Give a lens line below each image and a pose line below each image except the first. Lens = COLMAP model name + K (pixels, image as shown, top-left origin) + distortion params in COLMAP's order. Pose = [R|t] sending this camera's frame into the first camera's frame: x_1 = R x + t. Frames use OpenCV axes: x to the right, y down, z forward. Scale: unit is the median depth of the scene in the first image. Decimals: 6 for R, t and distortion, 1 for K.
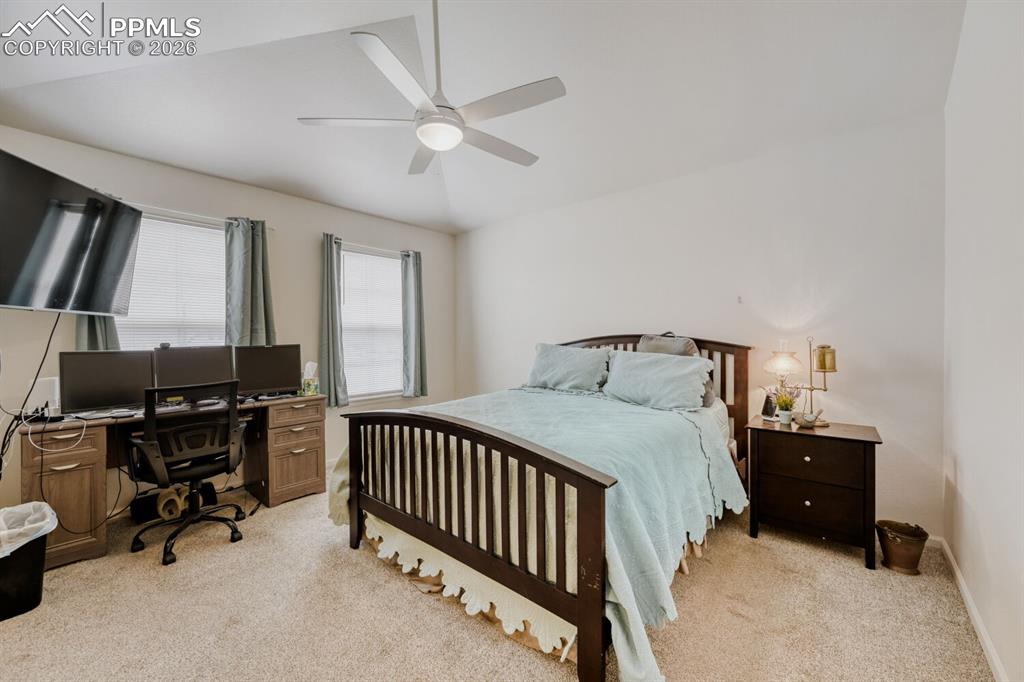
lens RADIAL K [[405.6, 0, 512.5], [0, 405.6, 343.4], [0, 0, 1]] dist [-0.001103, -0.000006]
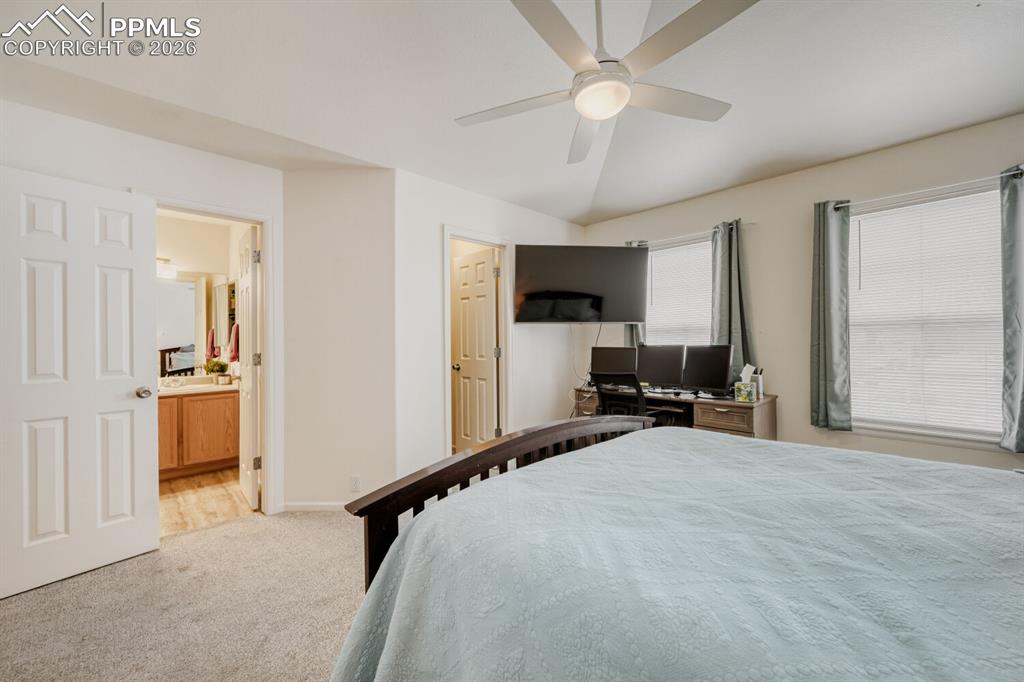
lens RADIAL K [[405.6, 0, 512.5], [0, 405.6, 343.4], [0, 0, 1]] dist [-0.001103, -0.000006]
pose [[-0.106298, 0.014056, -0.994235, 0.445558], [-0.000604, 0.999899, 0.014201, -0.014061], [0.994334, 0.002110, -0.106279, 0.580295]]
